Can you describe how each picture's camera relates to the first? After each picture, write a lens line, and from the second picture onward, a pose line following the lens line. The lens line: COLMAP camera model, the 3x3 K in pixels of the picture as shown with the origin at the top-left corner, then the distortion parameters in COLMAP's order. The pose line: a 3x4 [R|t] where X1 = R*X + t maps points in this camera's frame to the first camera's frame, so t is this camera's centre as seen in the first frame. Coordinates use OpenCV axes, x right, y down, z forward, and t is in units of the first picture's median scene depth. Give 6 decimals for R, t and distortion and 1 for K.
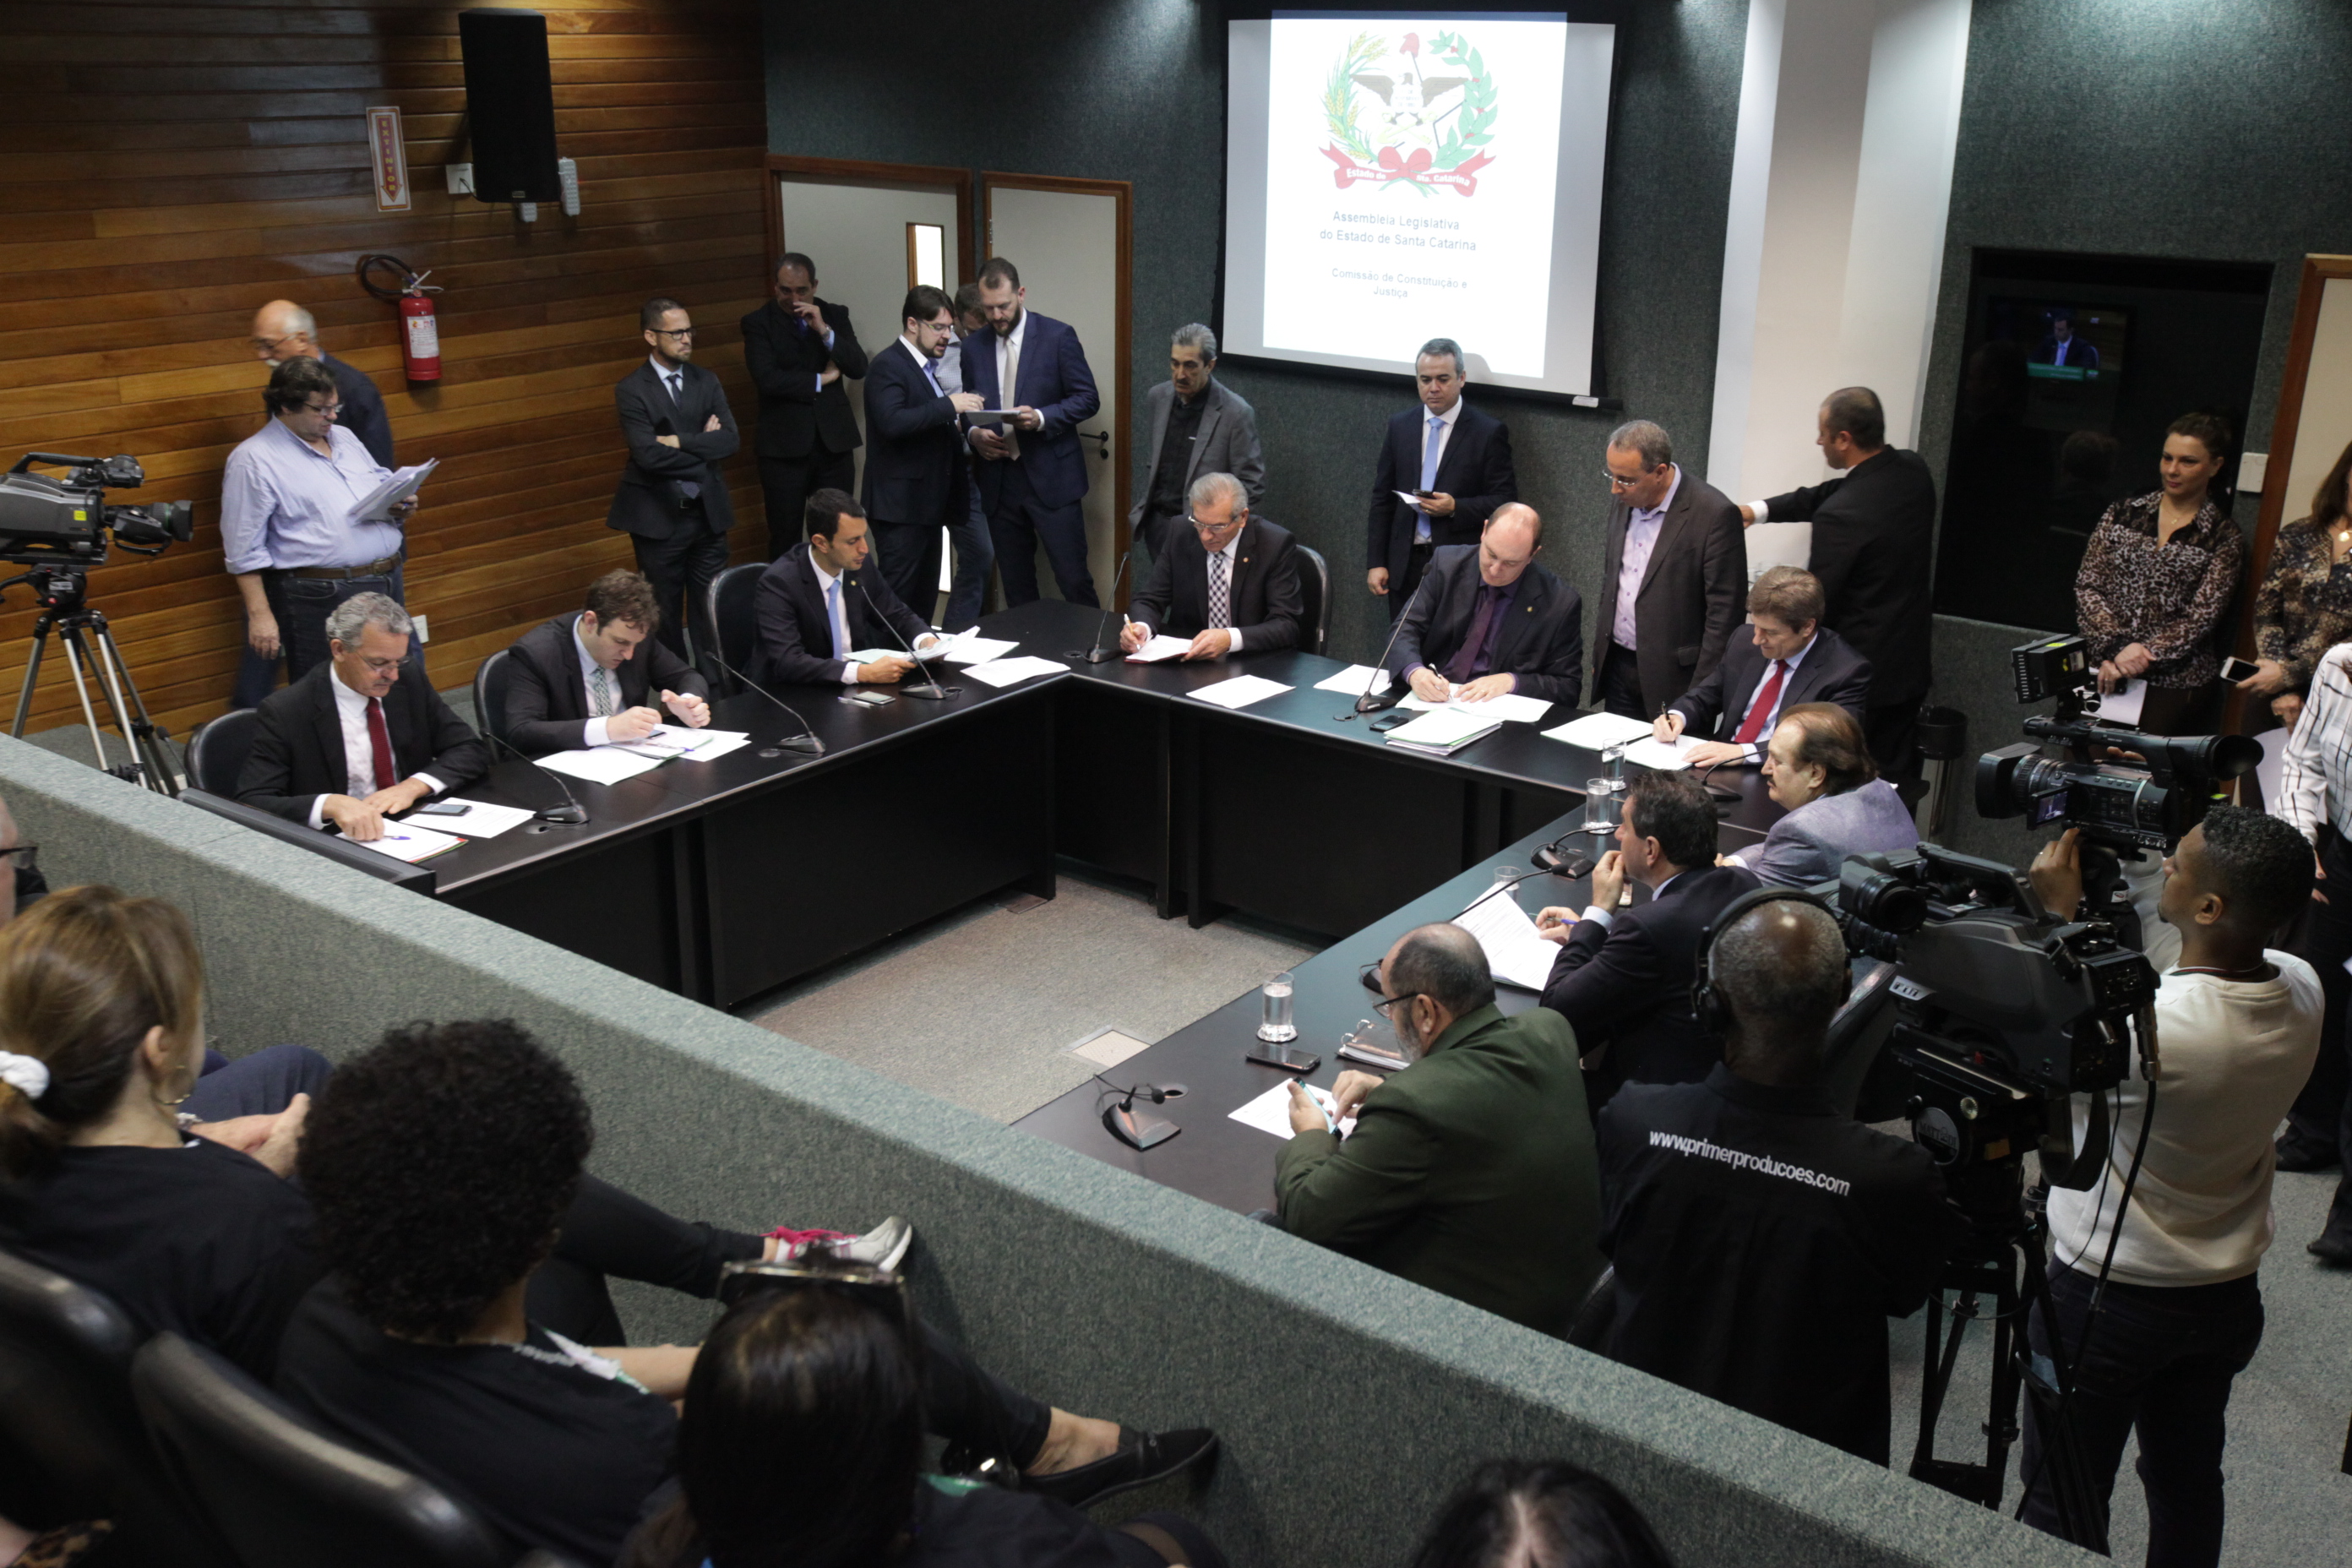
lens RADIAL K [[2252.3, 0, 1182.6], [0, 2252.3, 787.1], [0, 0, 1]] dist [-0.057805, 0.376200]
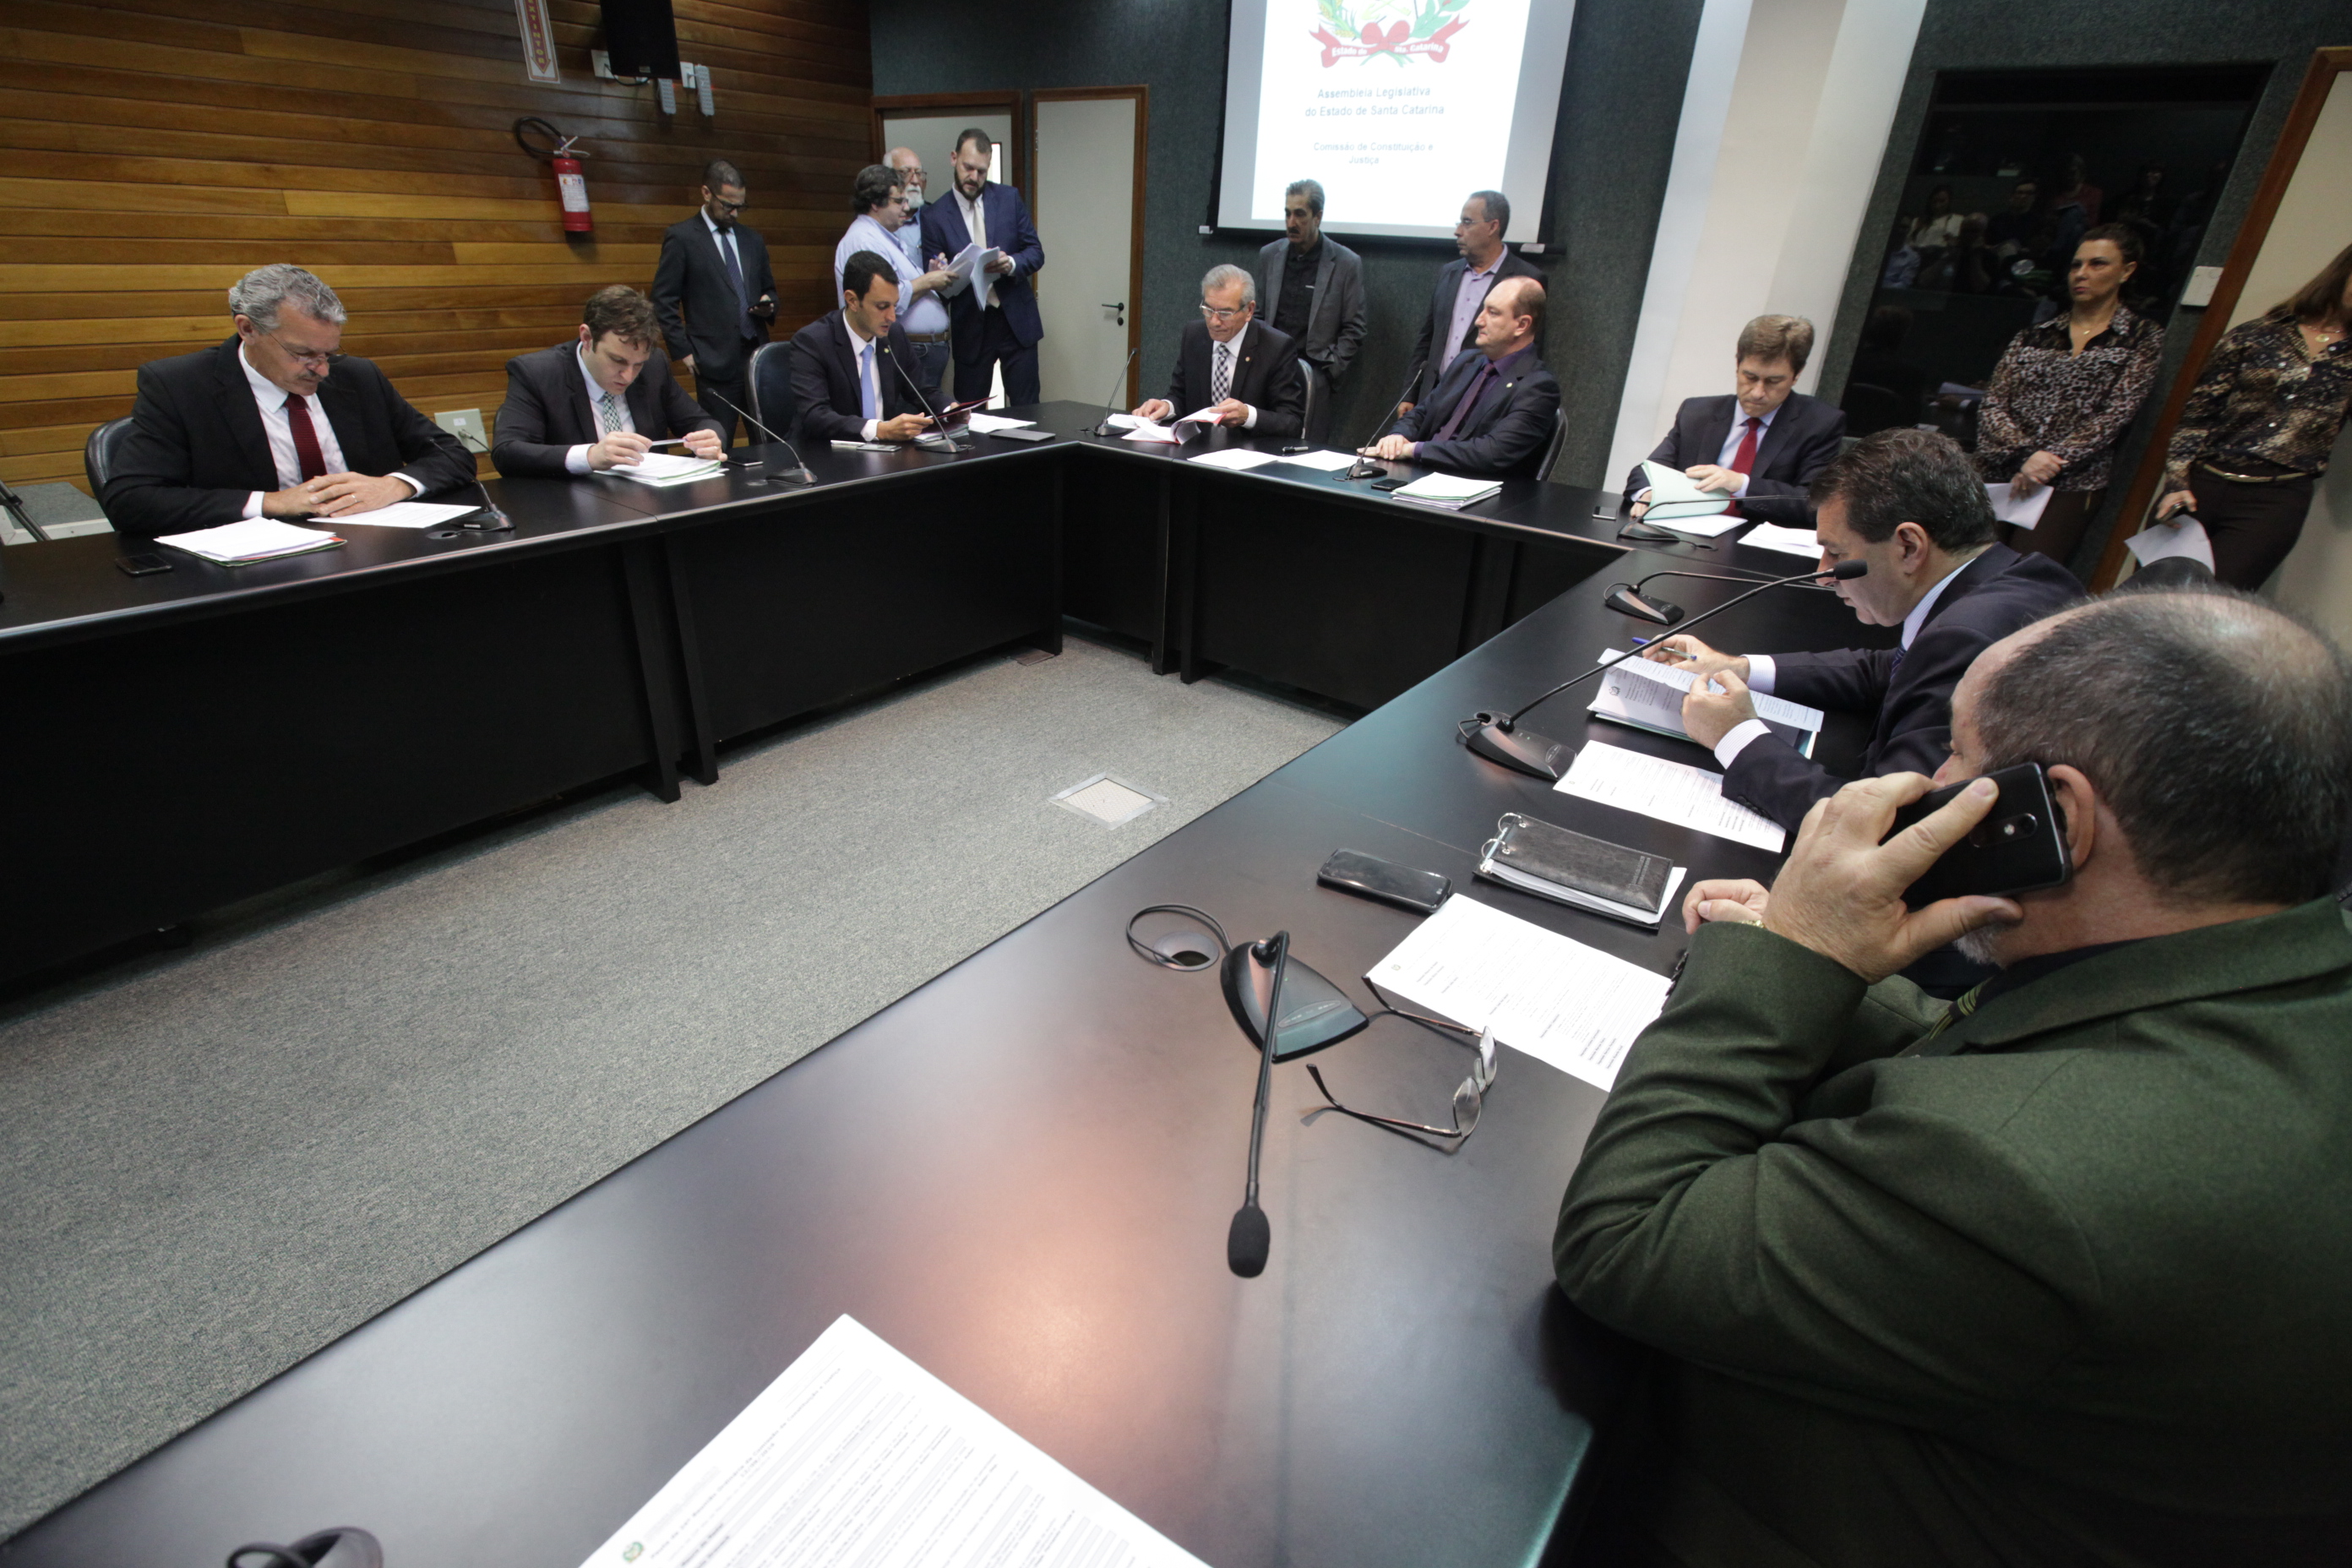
lens RADIAL K [[1085.0, 0, 1179.8], [0, 1085.0, 777.4], [0, 0, 1]] dist [-0.048145, 0.016802]
pose [[0.999250, 0.032036, 0.021759, -0.008344], [-0.034595, 0.990947, 0.129718, 0.041980], [-0.017407, -0.130374, 0.991312, 0.500272]]
